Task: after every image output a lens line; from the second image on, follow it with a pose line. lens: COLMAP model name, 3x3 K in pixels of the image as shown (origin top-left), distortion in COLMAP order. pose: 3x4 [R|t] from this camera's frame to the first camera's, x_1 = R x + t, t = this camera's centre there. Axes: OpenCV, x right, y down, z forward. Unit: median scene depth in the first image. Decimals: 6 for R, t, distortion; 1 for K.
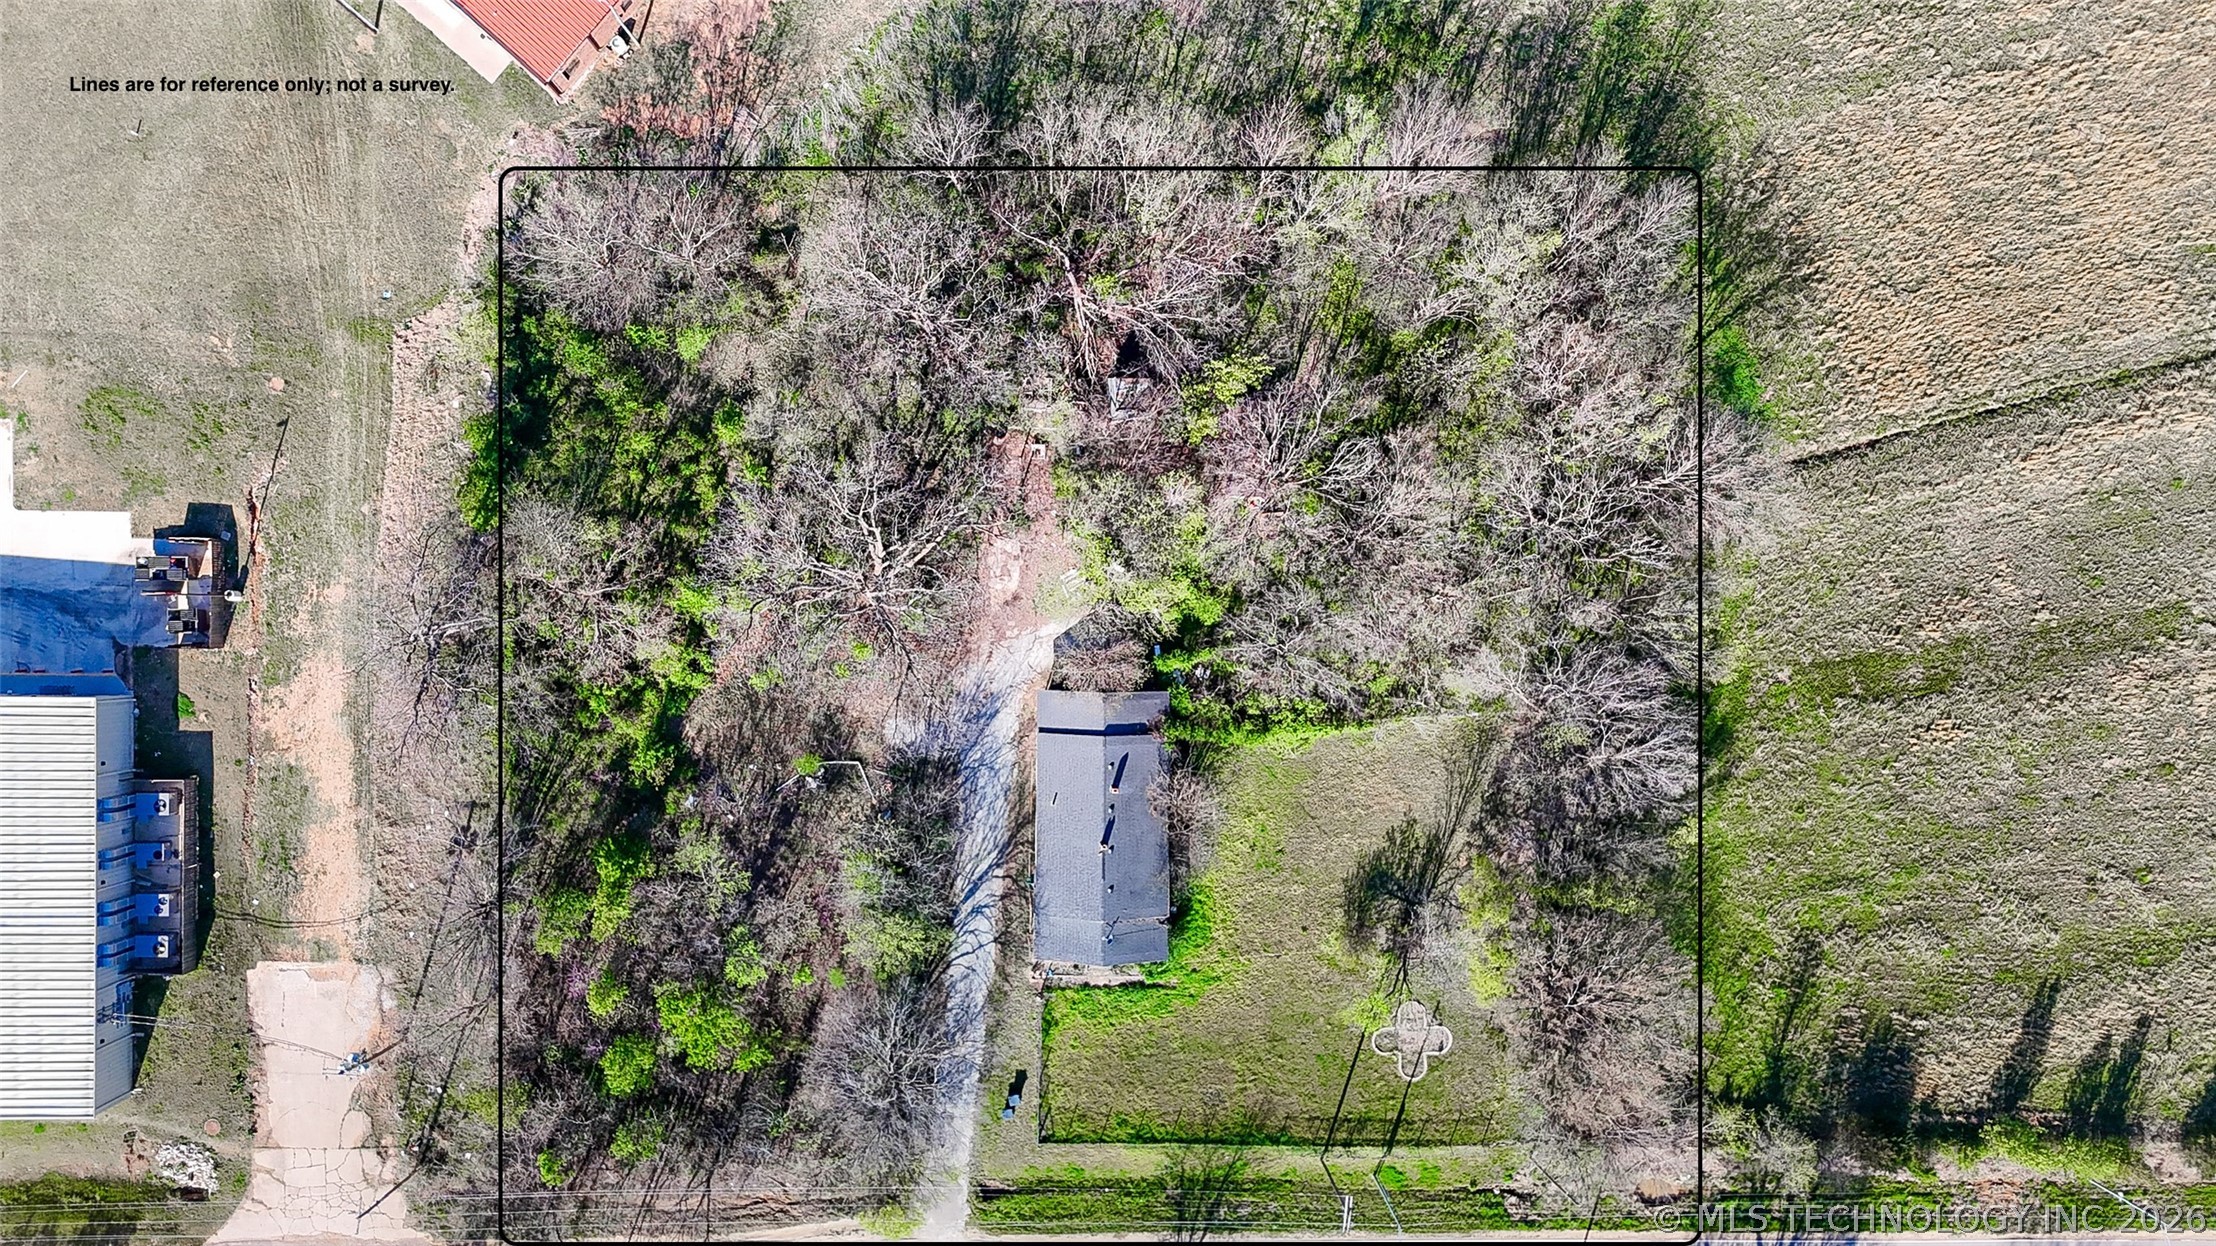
lens RADIAL K [[1653.0, 0, 1125.5], [0, 1653.0, 623.6], [0, 0, 1]] dist [0.078549, -0.069874]
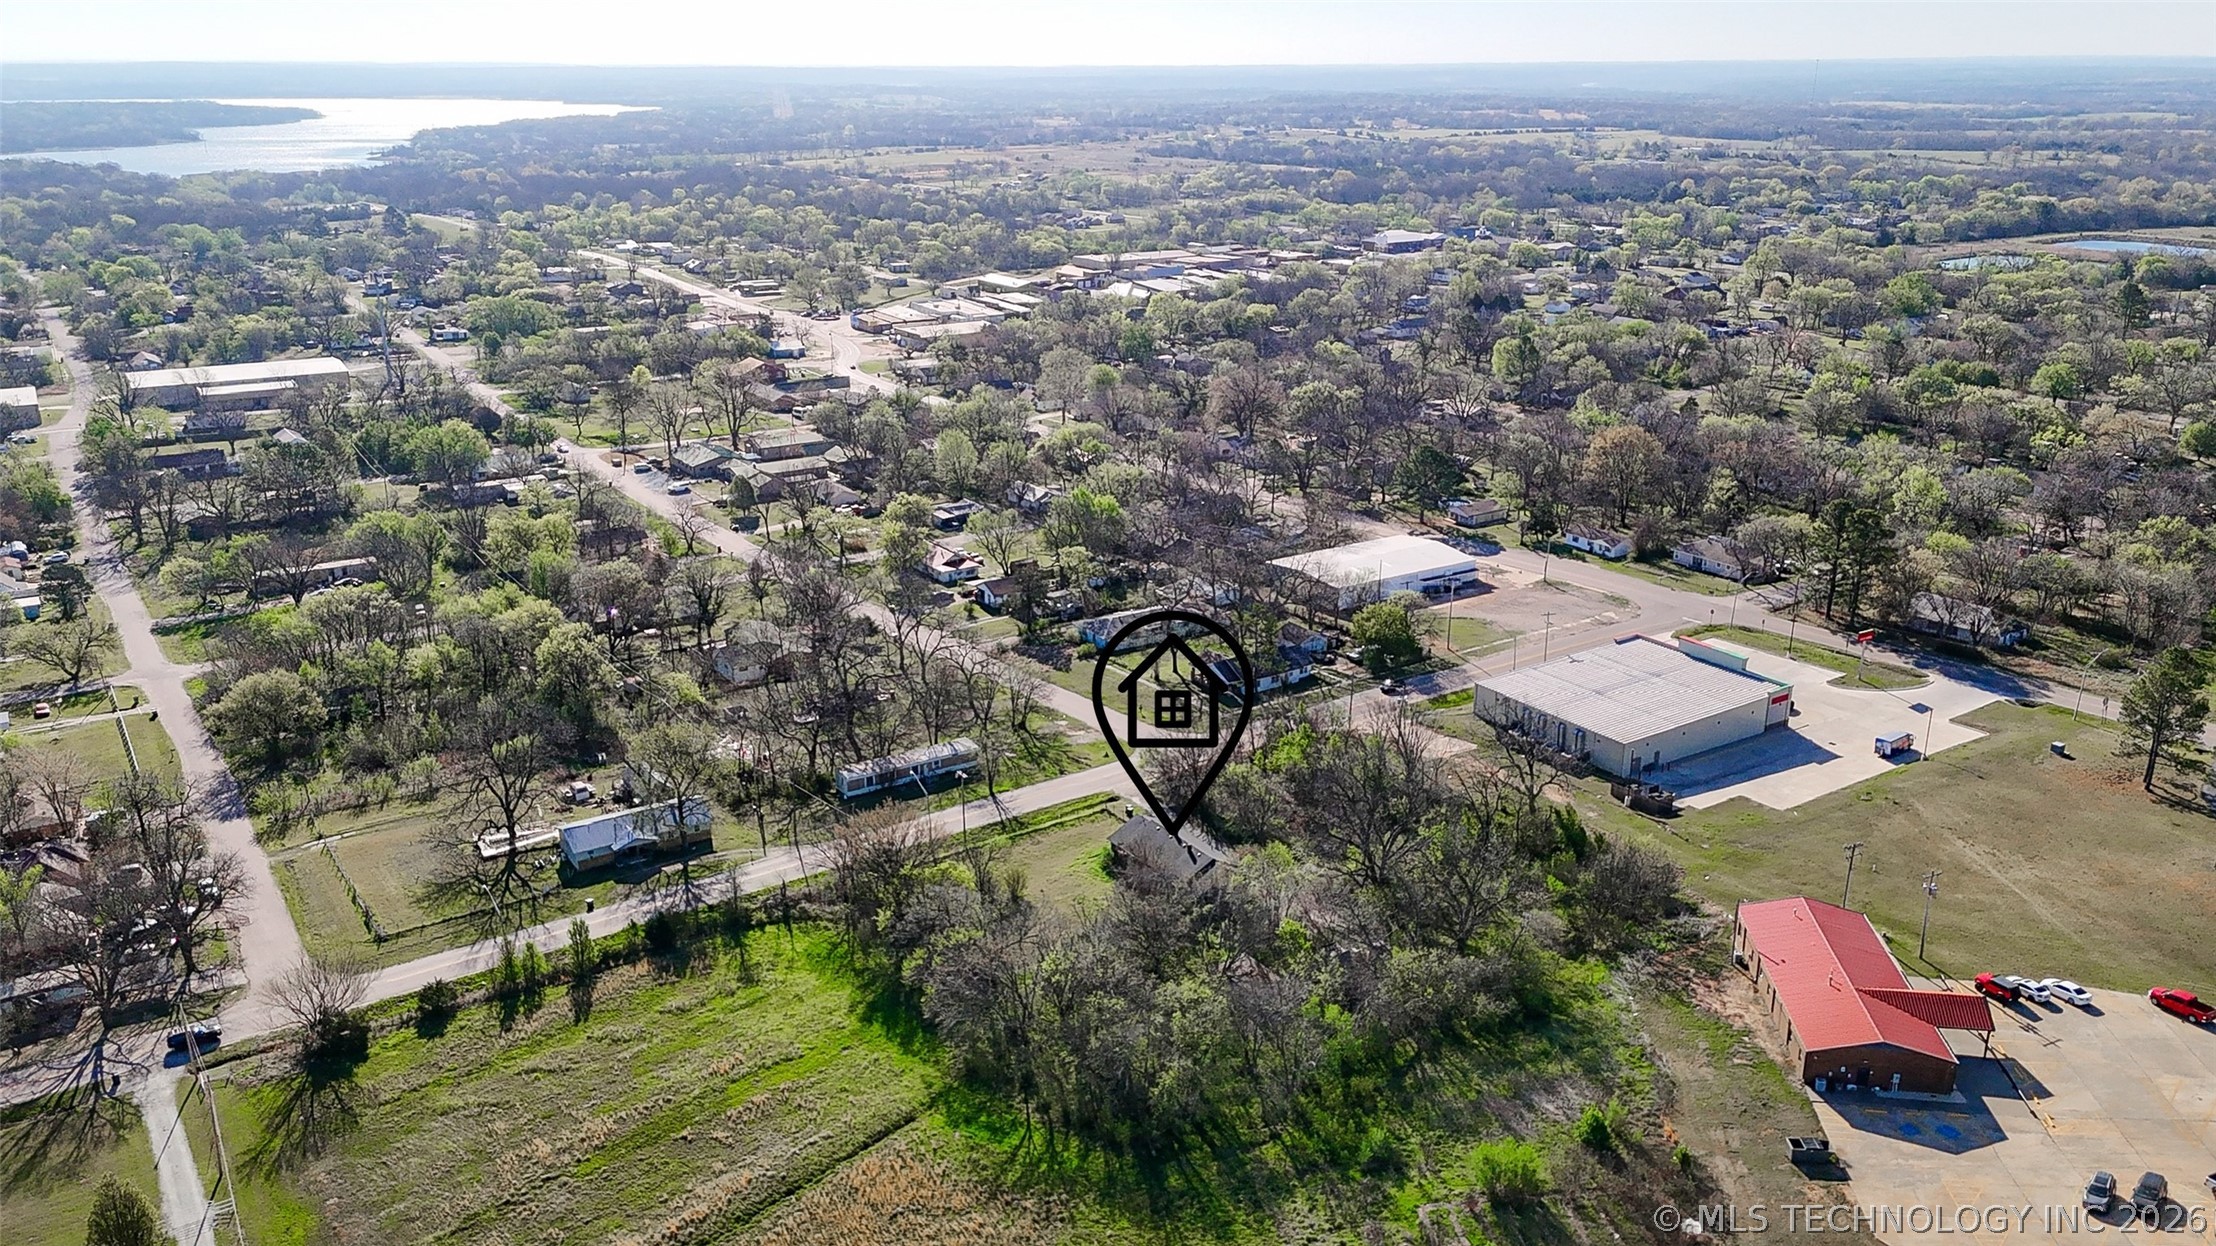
lens RADIAL K [[1653.0, 0, 1125.5], [0, 1653.0, 623.6], [0, 0, 1]] dist [0.078549, -0.069874]
pose [[-0.828796, 0.171304, -0.532685, 0.877953], [-0.559351, -0.279147, 0.780515, -1.083020], [-0.014992, 0.944845, 0.327175, 0.205304]]
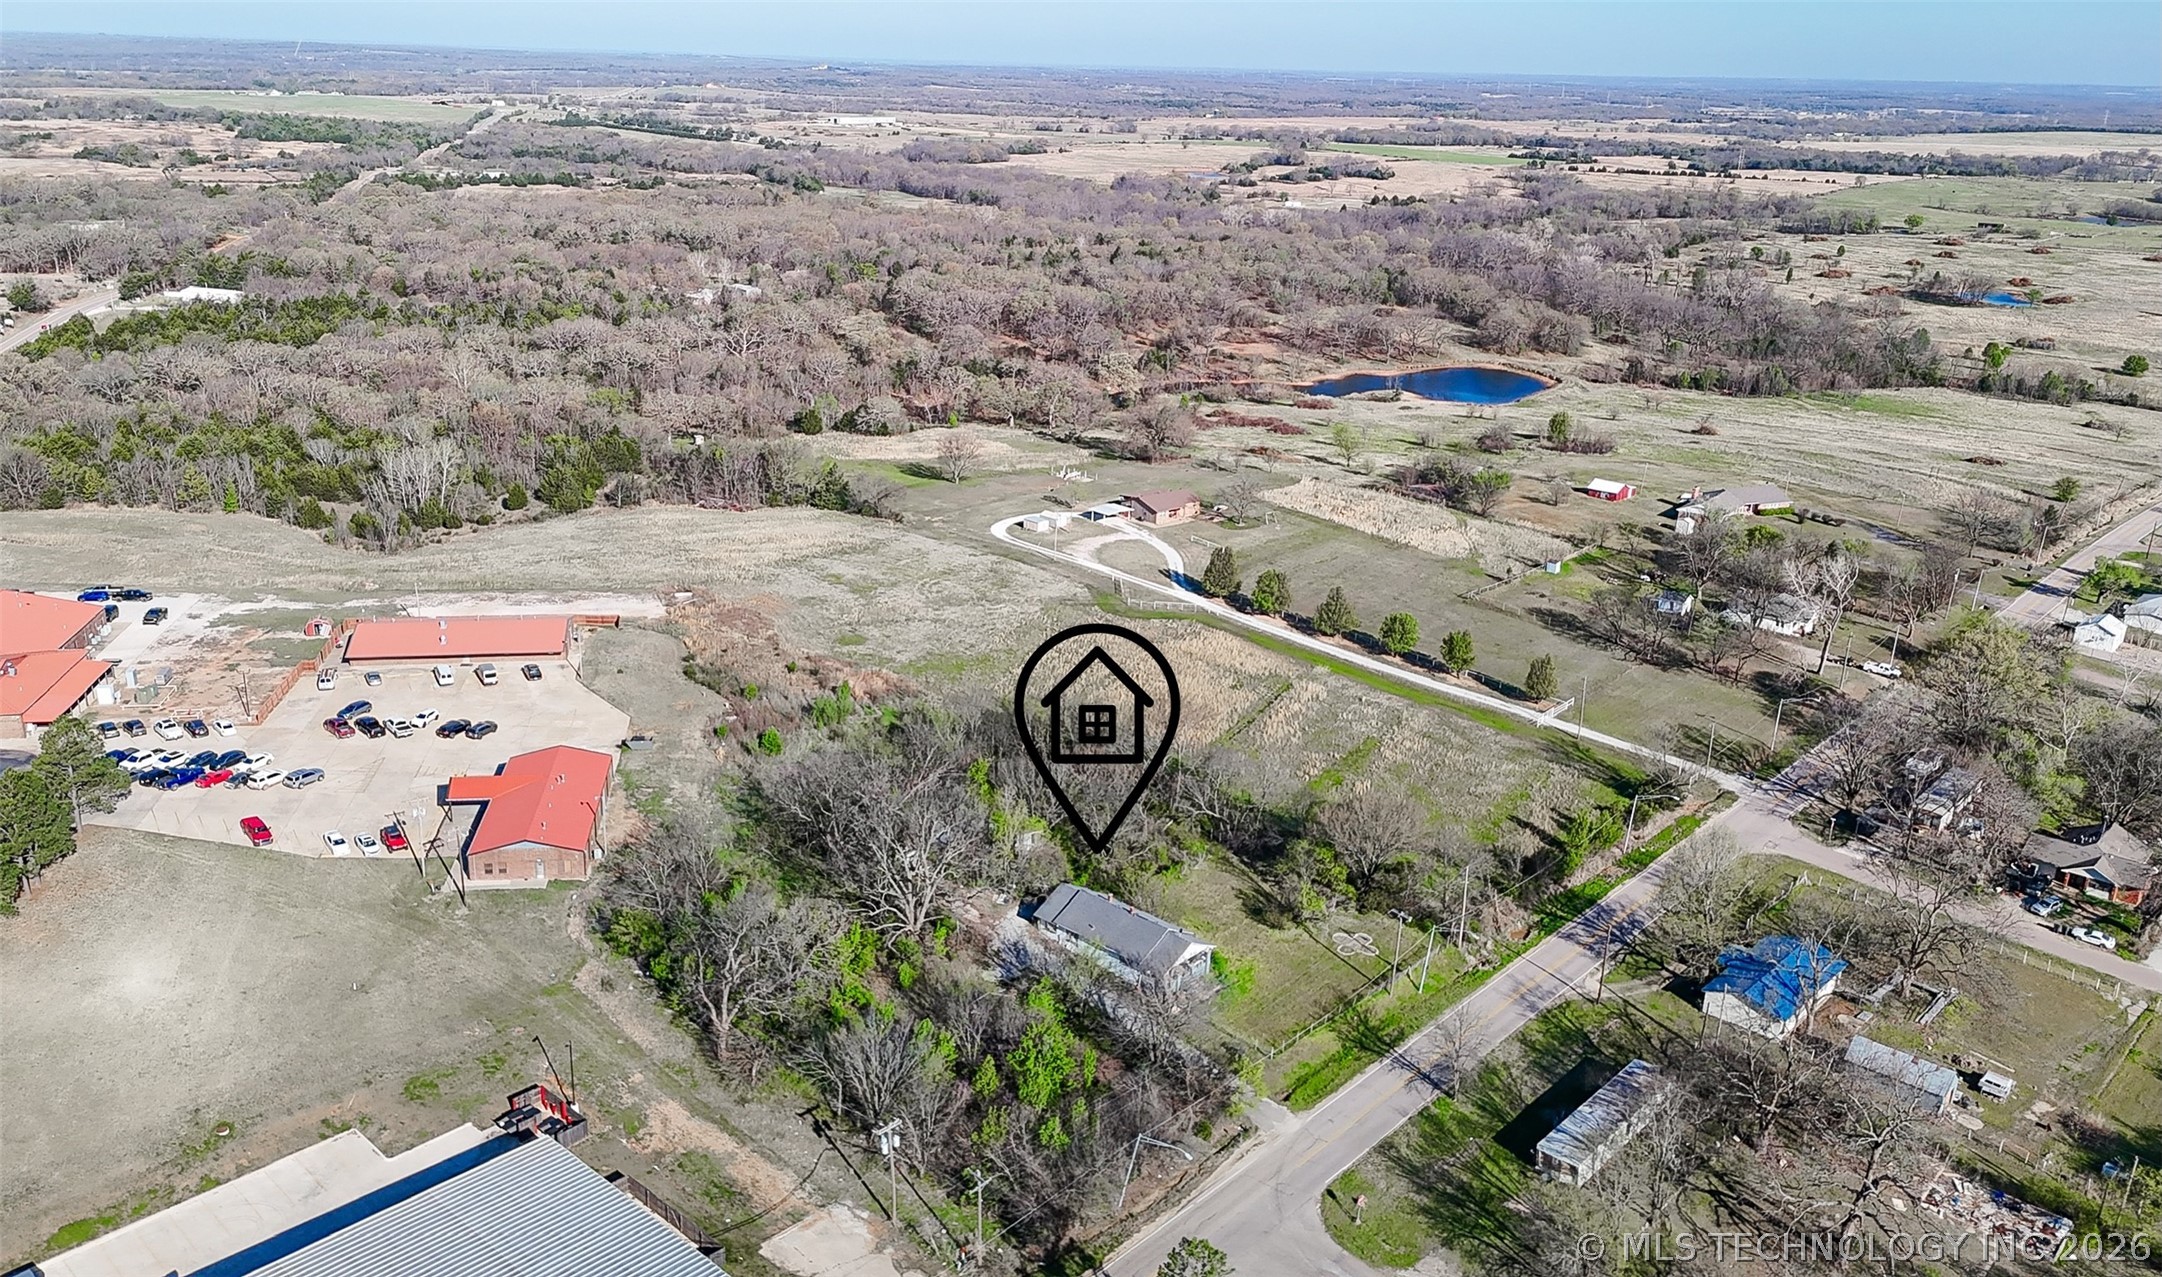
lens RADIAL K [[1722.6, 0, 1014.4], [0, 1722.6, 638.2], [0, 0, 1]] dist [0.087697, -0.093243]
pose [[0.680817, -0.226703, 0.696486, -1.147652], [0.732435, 0.217487, -0.645166, 1.027983], [-0.005216, 0.949371, 0.314114, 0.205519]]
